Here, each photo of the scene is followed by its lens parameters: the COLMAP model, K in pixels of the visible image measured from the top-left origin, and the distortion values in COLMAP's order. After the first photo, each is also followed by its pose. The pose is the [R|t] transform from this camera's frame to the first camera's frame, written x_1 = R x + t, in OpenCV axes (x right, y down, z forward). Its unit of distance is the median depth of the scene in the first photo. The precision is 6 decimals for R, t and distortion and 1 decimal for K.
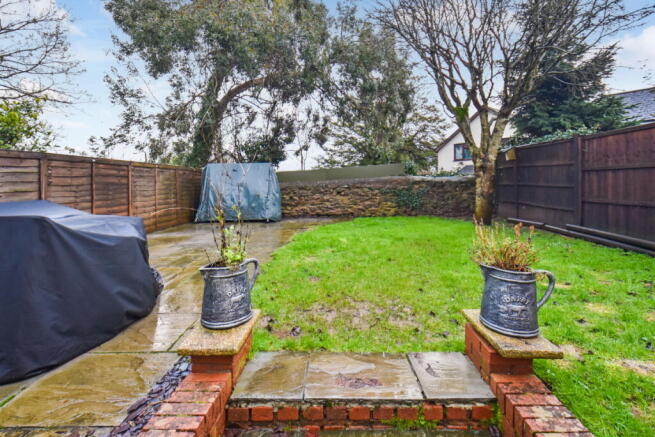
lens RADIAL K [[301.1, 0, 329.1], [0, 301.1, 189.5], [0, 0, 1]] dist [0.001013, -0.000077]
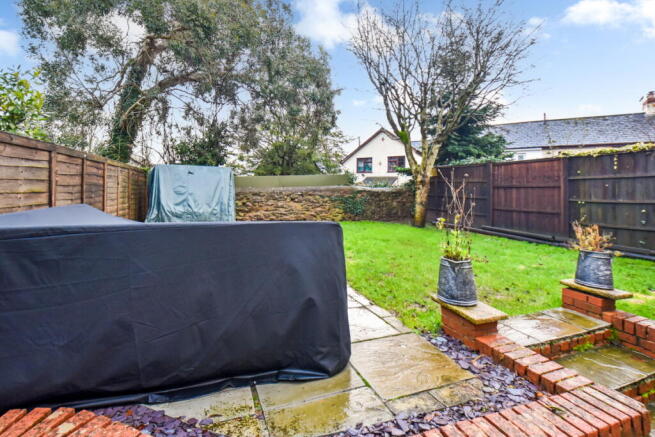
lens RADIAL K [[291.1, 0, 325.5], [0, 291.1, 208.4], [0, 0, 1]] dist [0.002846, -0.000331]
pose [[0.928477, 0.006250, 0.371337, -0.389354], [-0.021905, 0.999039, 0.037956, 0.001346], [-0.370743, -0.043376, 0.927722, 0.022730]]
